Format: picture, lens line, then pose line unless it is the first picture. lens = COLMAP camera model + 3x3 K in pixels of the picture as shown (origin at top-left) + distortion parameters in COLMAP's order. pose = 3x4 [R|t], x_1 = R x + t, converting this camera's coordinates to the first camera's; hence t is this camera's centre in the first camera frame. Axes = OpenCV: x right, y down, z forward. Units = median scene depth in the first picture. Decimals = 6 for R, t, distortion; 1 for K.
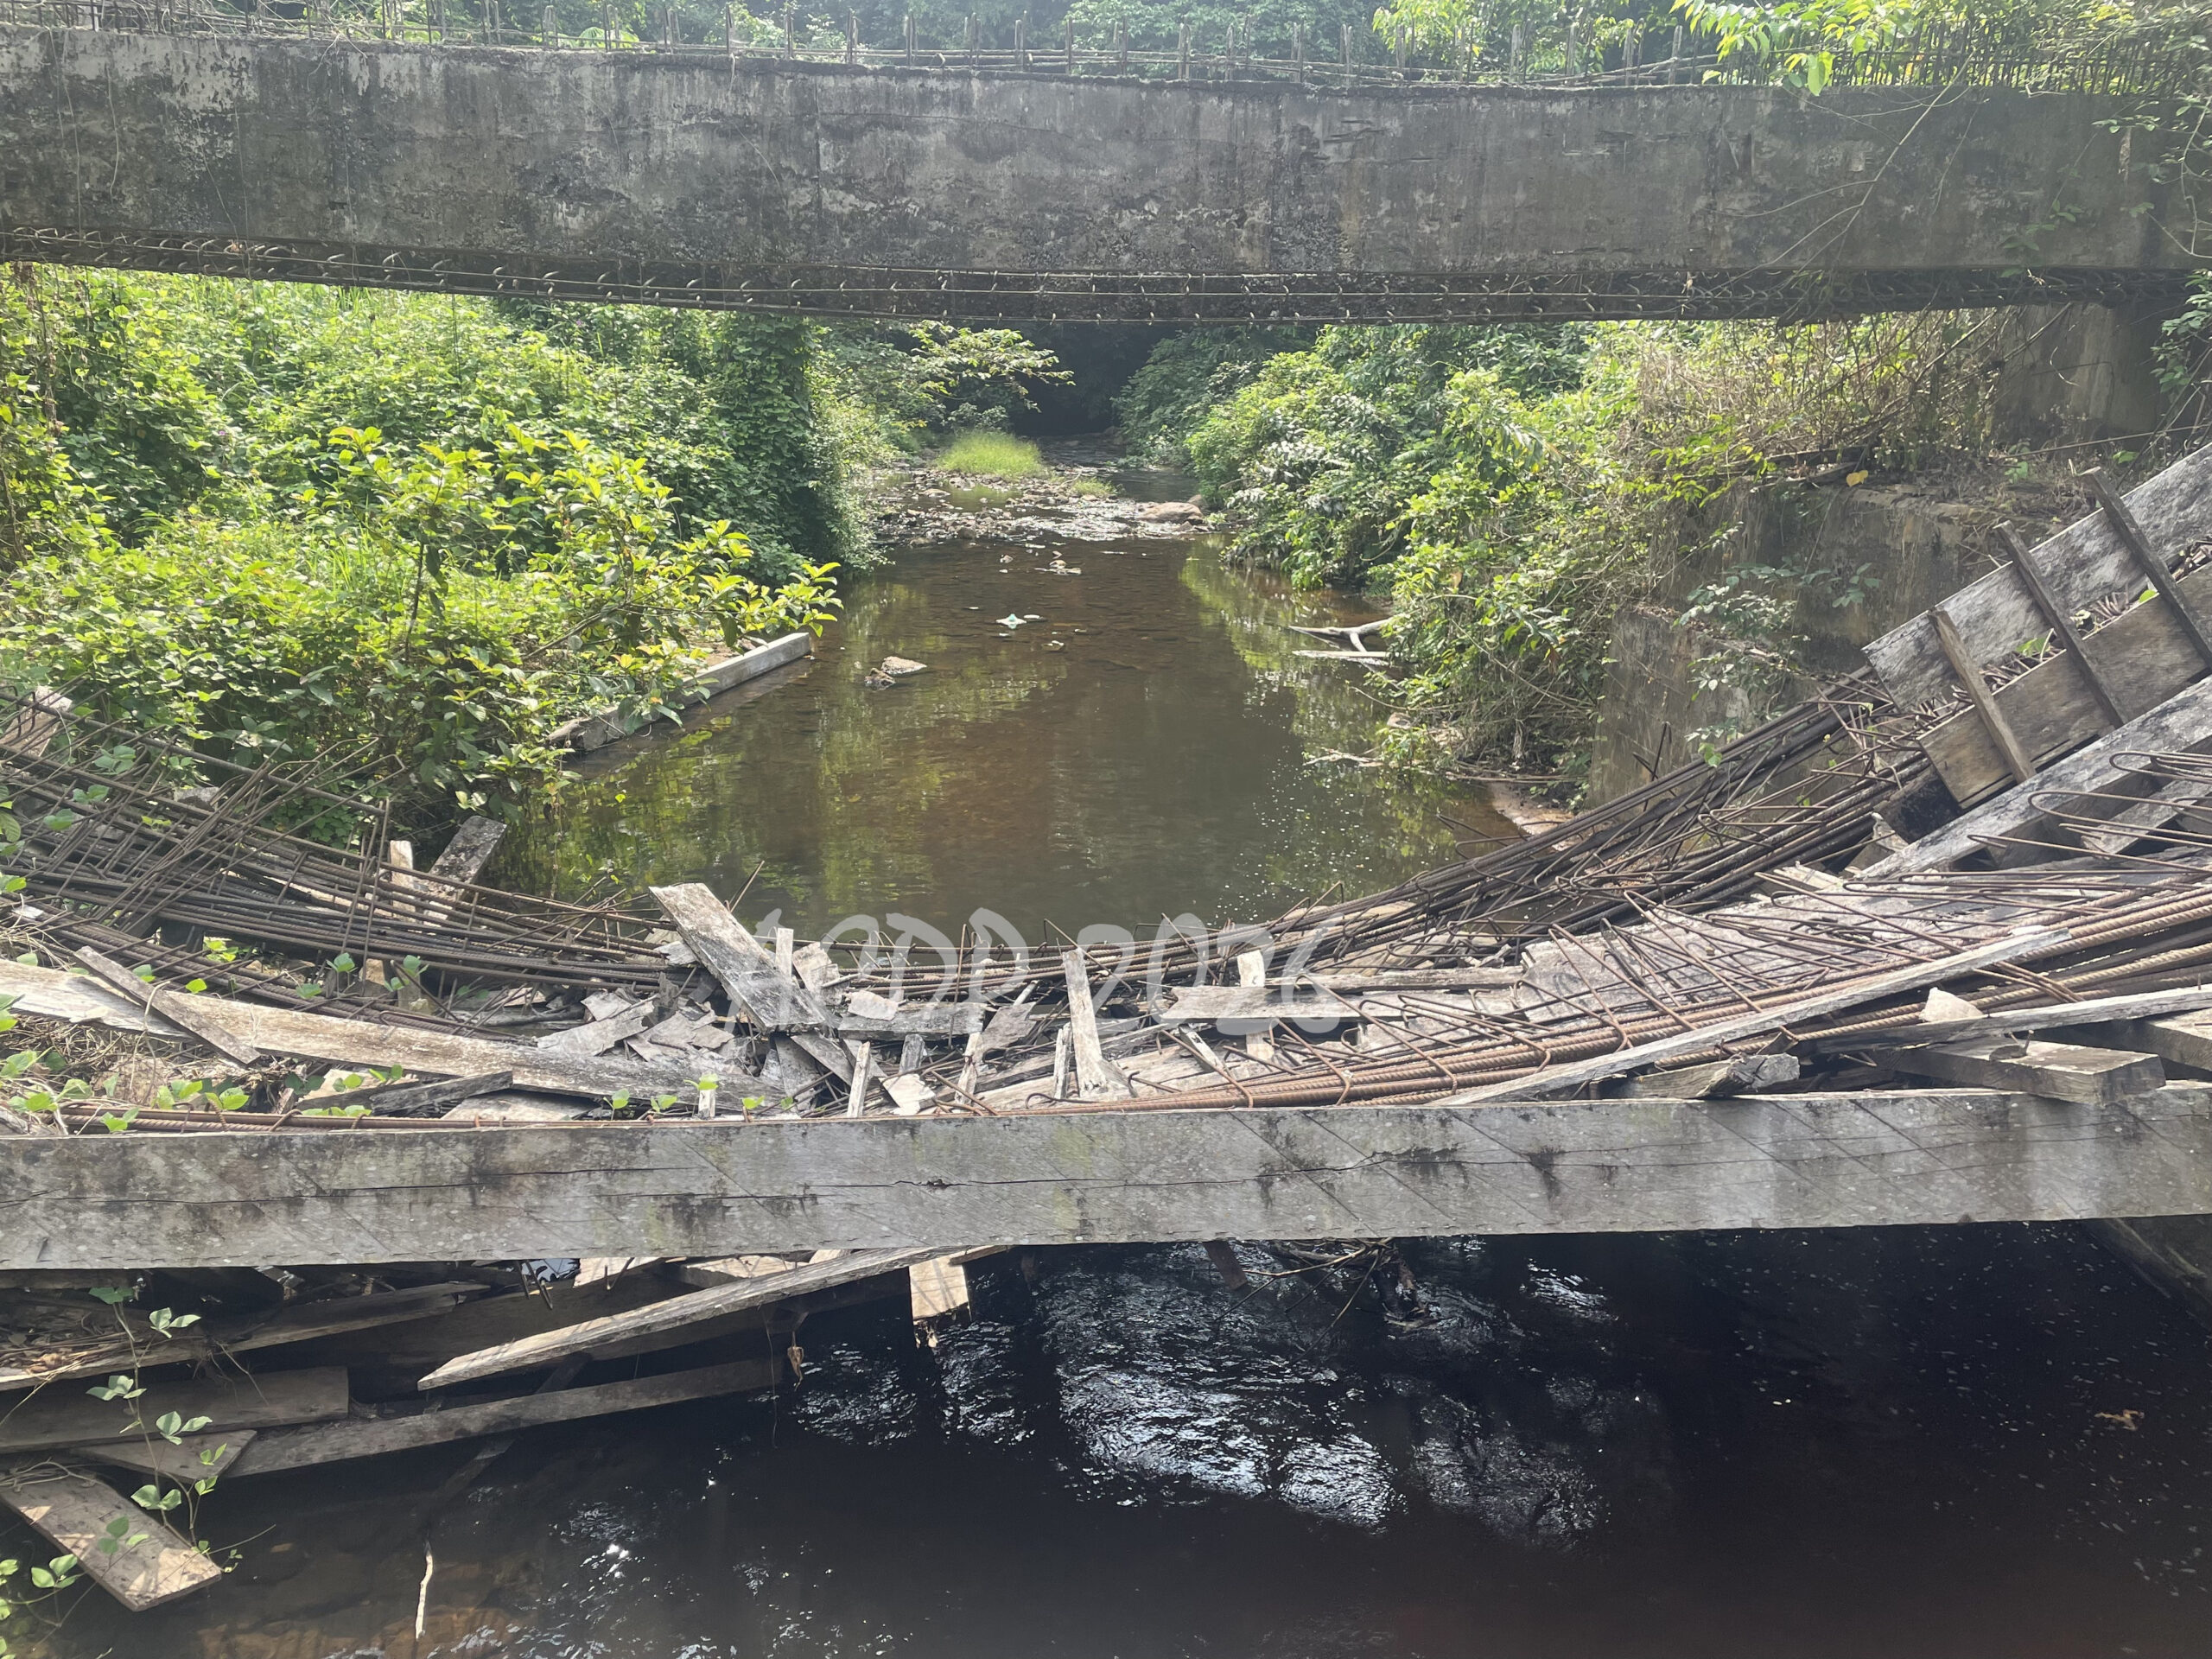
lens RADIAL K [[1658.3, 0, 1095.7], [0, 1658.3, 817.5], [0, 0, 1]] dist [0.088192, -0.106946]
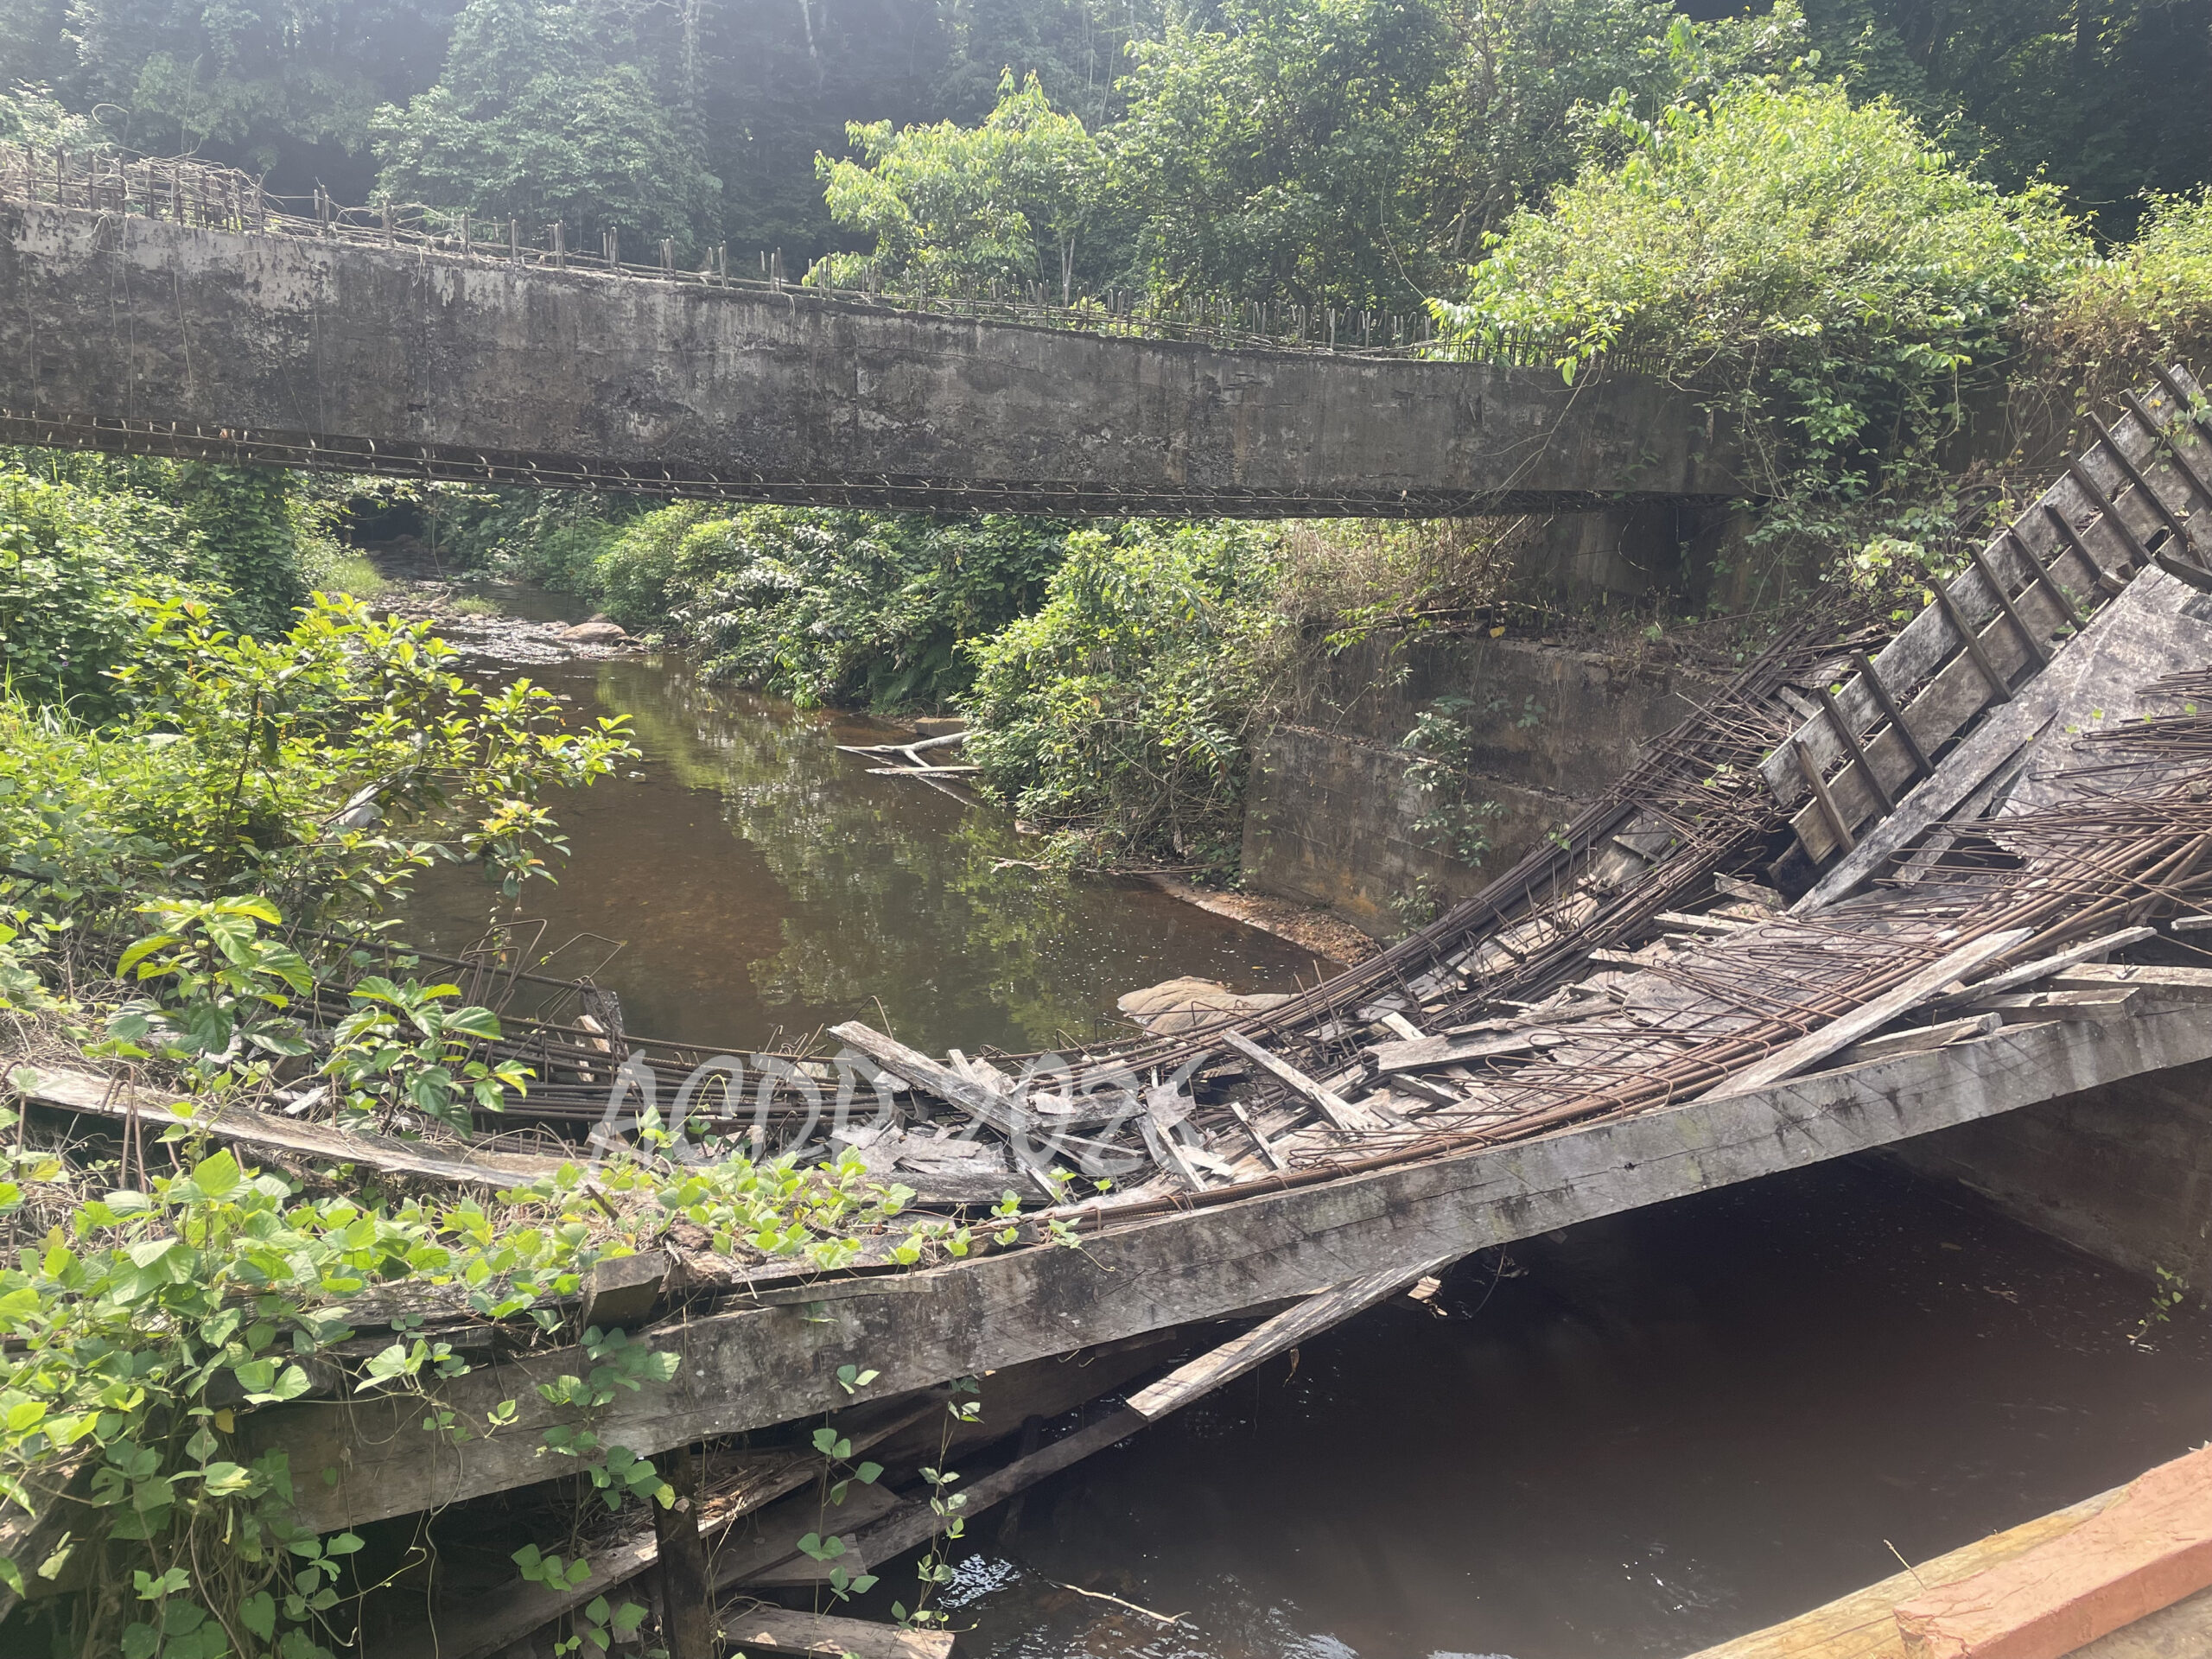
lens RADIAL K [[1658.3, 0, 1095.7], [0, 1658.3, 817.5], [0, 0, 1]] dist [0.088192, -0.106946]
pose [[0.894077, -0.067784, 0.442754, -0.550989], [0.093163, 0.995007, -0.035796, -0.039582], [-0.438117, 0.073253, 0.895928, -0.080050]]
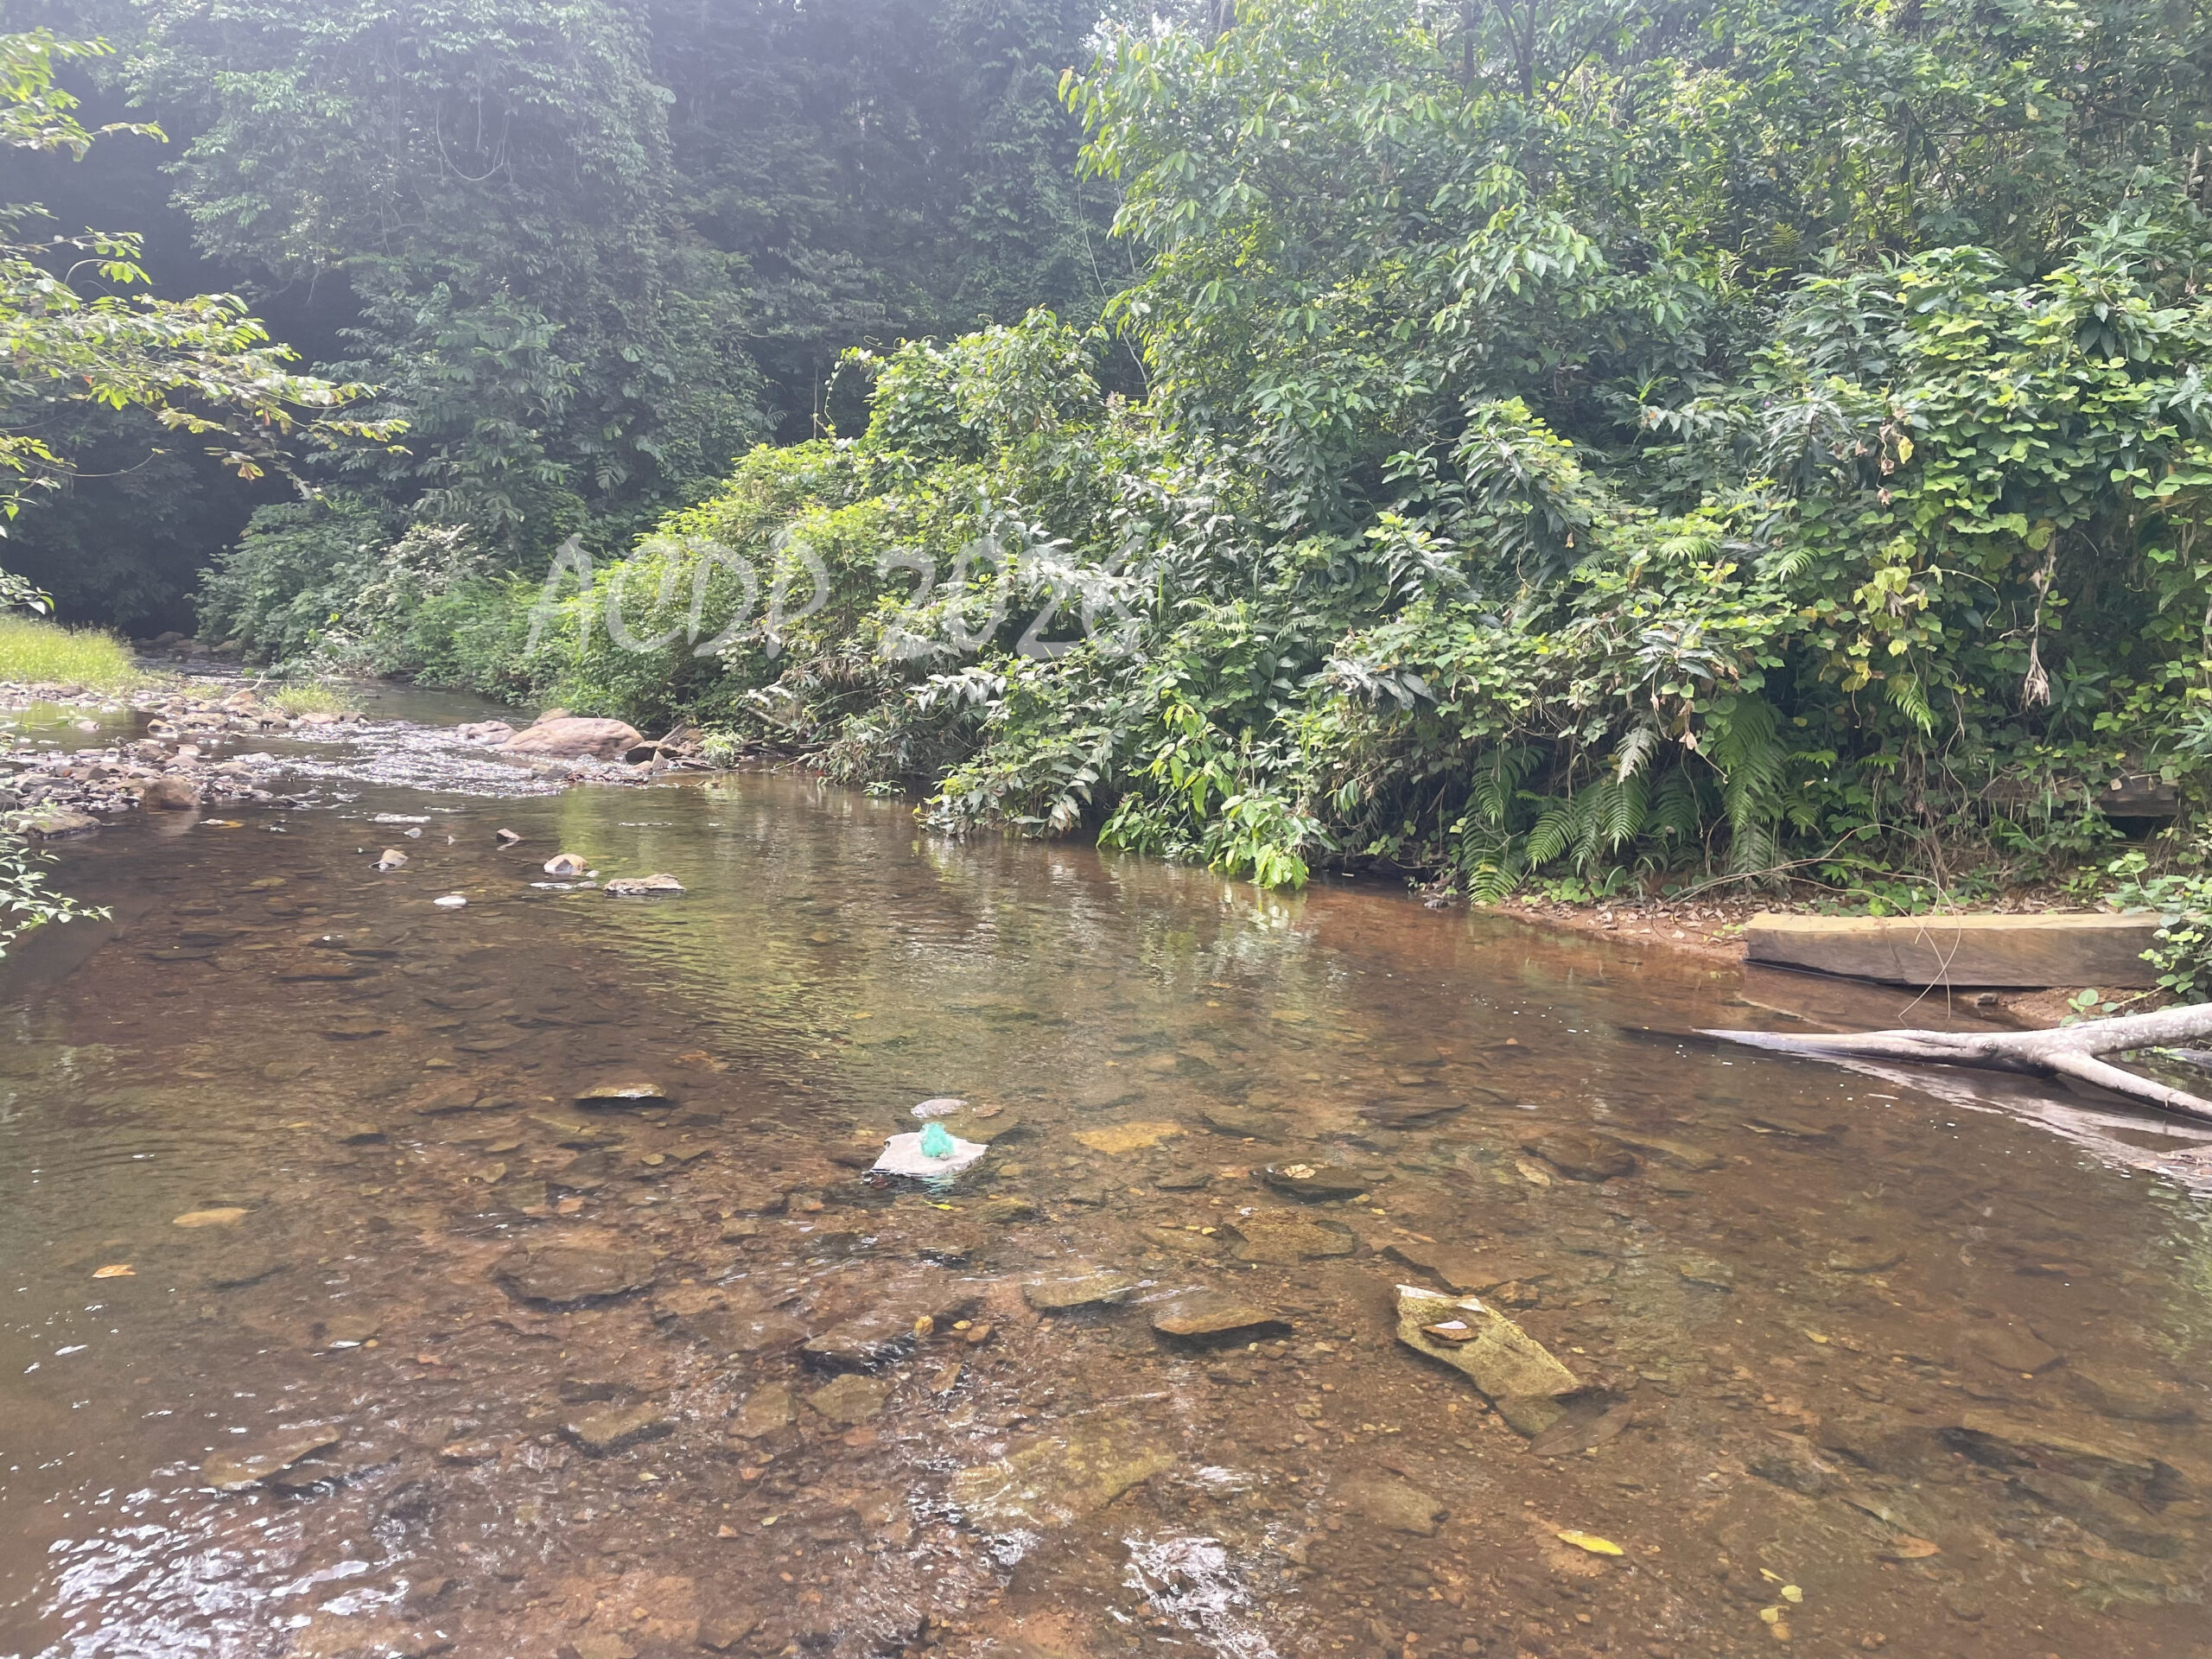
lens RADIAL K [[1658.3, 0, 1095.7], [0, 1658.3, 817.5], [0, 0, 1]] dist [0.088192, -0.106946]
pose [[0.834922, -0.052127, 0.547894, -0.404626], [0.130026, 0.986006, -0.104333, -0.356188], [-0.534788, 0.158351, 0.830016, 2.056268]]
